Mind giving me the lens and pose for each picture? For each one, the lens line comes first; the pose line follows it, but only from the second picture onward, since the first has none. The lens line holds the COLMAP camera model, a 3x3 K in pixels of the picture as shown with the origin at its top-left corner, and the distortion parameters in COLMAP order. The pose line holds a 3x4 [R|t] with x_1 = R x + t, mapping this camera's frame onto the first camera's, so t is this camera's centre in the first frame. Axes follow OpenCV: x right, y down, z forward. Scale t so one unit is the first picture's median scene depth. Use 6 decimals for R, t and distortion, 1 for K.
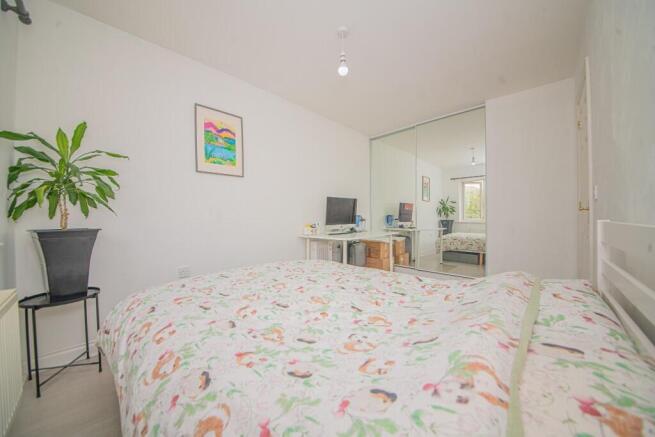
lens RADIAL K [[230.4, 0, 329.4], [0, 230.4, 216.6], [0, 0, 1]] dist [-0.022304, -0.000145]
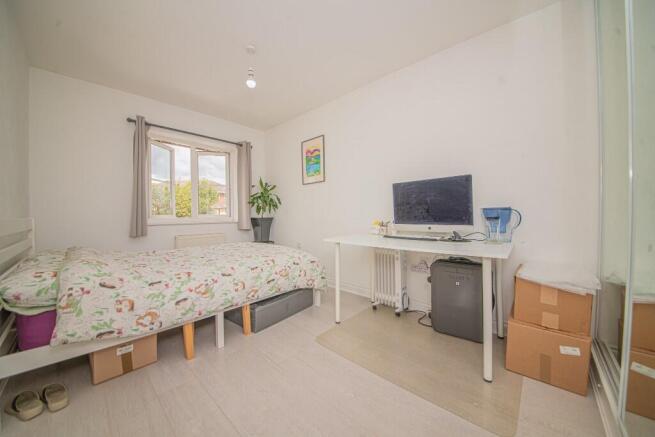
lens RADIAL K [[230.4, 0, 329.4], [0, 230.4, 216.6], [0, 0, 1]] dist [-0.022304, -0.000145]
pose [[0.012211, 0.010254, -0.999873, 0.935458], [-0.001730, 0.999946, 0.010233, 0.010719], [0.999924, 0.001605, 0.012228, 1.048925]]
